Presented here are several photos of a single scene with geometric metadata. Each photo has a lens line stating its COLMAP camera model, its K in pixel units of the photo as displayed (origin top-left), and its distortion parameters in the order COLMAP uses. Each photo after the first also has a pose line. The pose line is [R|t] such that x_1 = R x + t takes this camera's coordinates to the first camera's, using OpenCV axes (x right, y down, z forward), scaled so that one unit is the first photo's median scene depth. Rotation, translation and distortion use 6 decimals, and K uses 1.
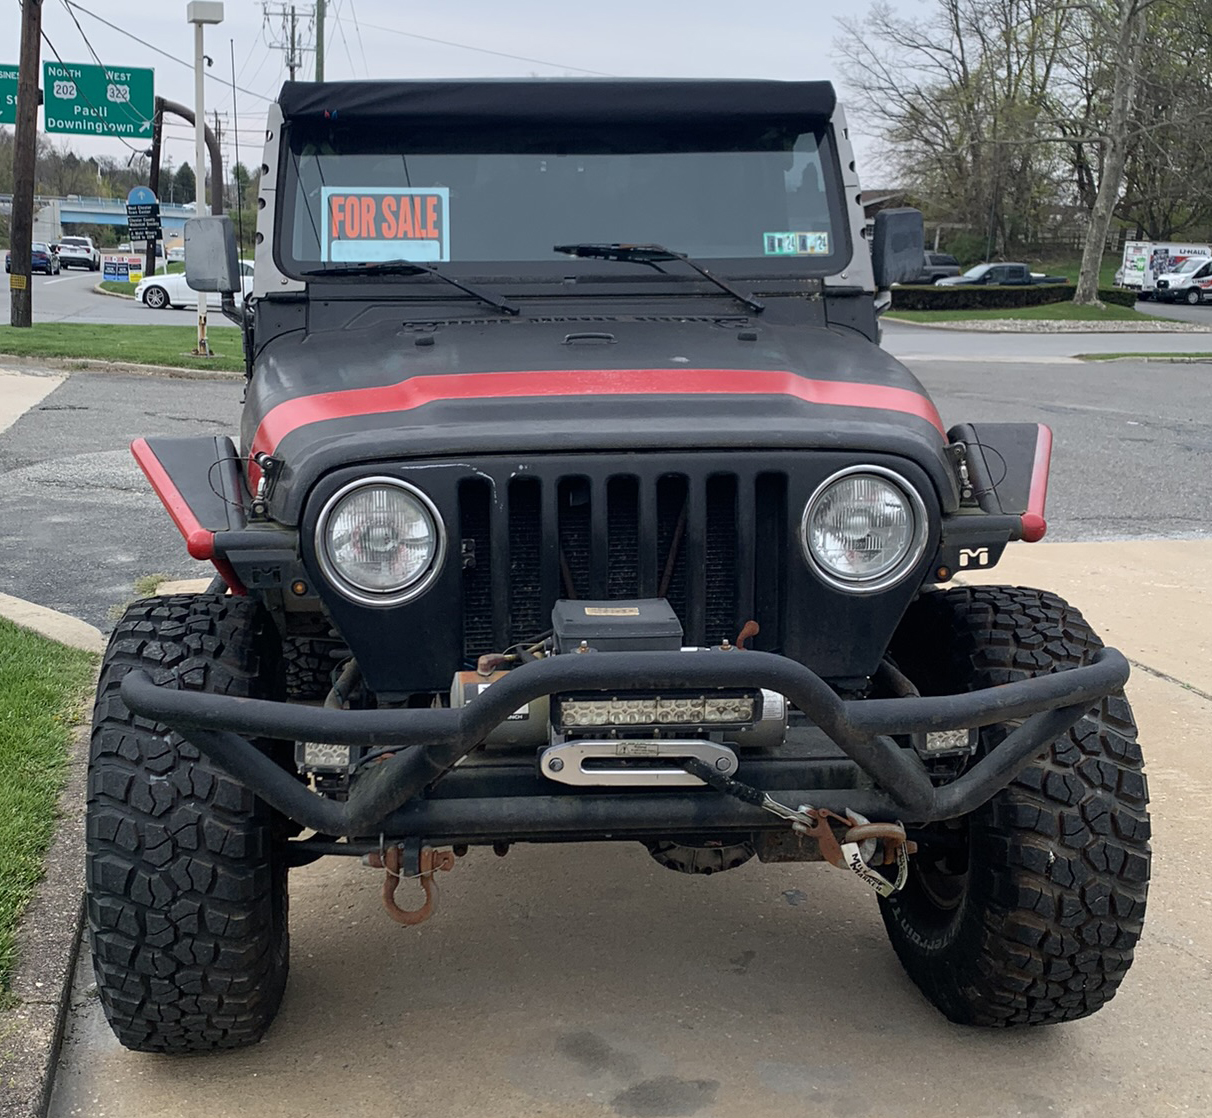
lens RADIAL K [[1615.8, 0, 606.3], [0, 1615.8, 636.5], [0, 0, 1]] dist [0.043061, -0.114170]
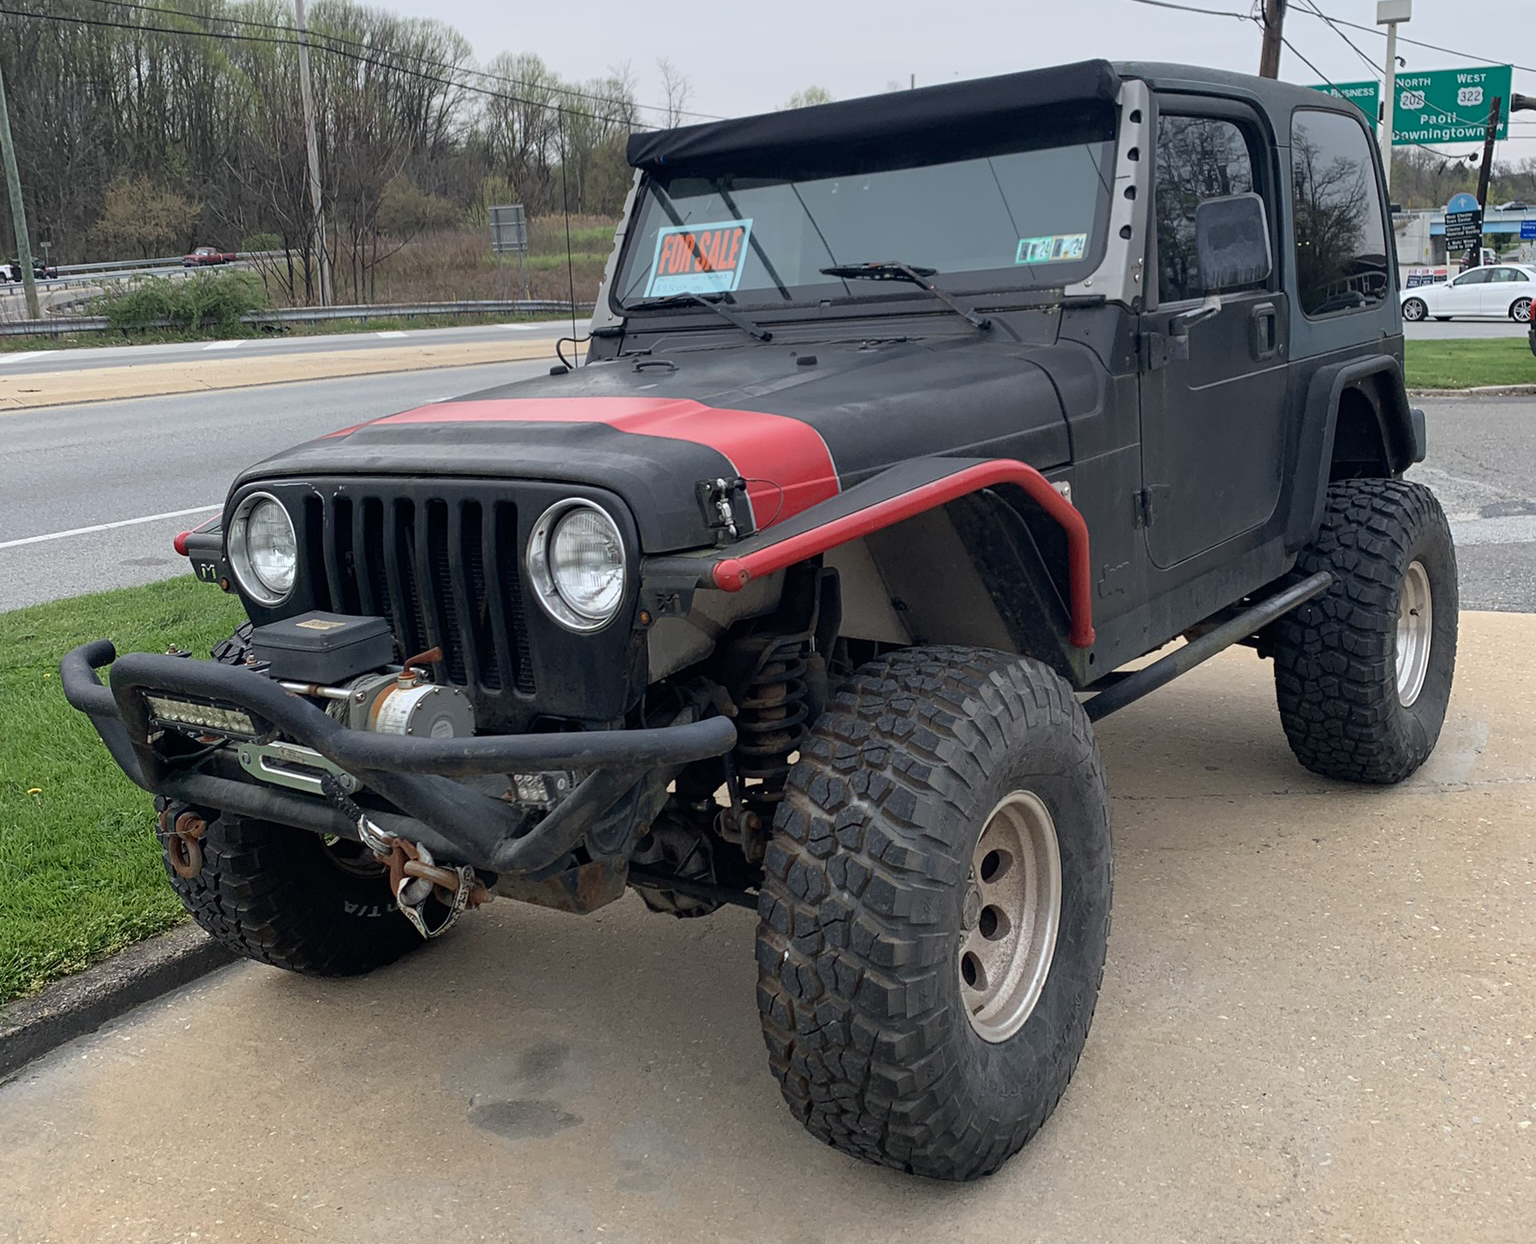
lens RADIAL K [[1630.0, 0, 768.0], [0, 1630.0, 622.0], [0, 0, 1]] dist [0.022945, -0.010210]
pose [[0.741889, 0.083434, -0.665311, 0.617361], [-0.096761, 0.995164, 0.016902, -0.042206], [0.663504, 0.051836, 0.746375, 0.251677]]
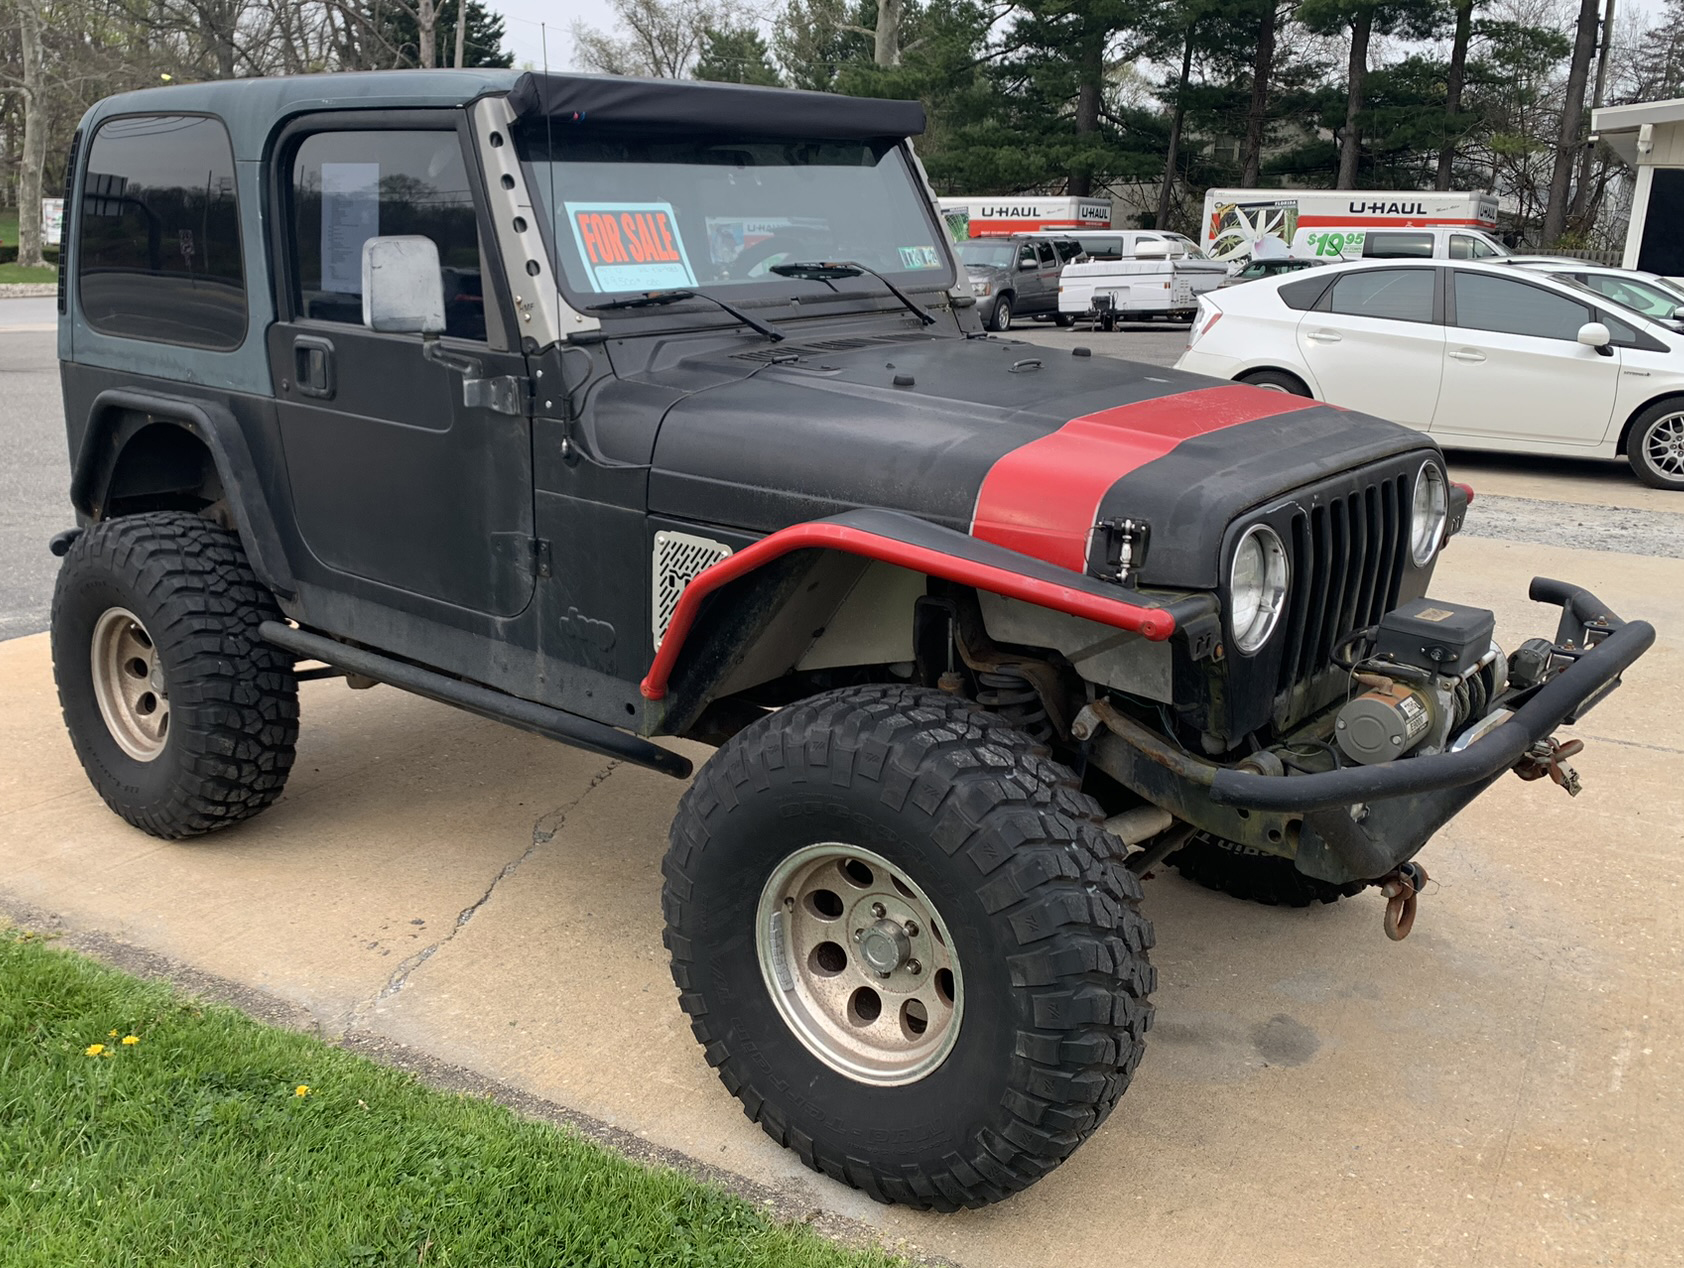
lens RADIAL K [[1560.3, 0, 810.7], [0, 1560.3, 634.2], [0, 0, 1]] dist [0.050532, -0.063972]
pose [[0.700144, -0.186341, 0.689257, -0.684352], [0.163228, 0.981552, 0.099558, -0.117285], [-0.695094, 0.042801, 0.717644, 0.337033]]
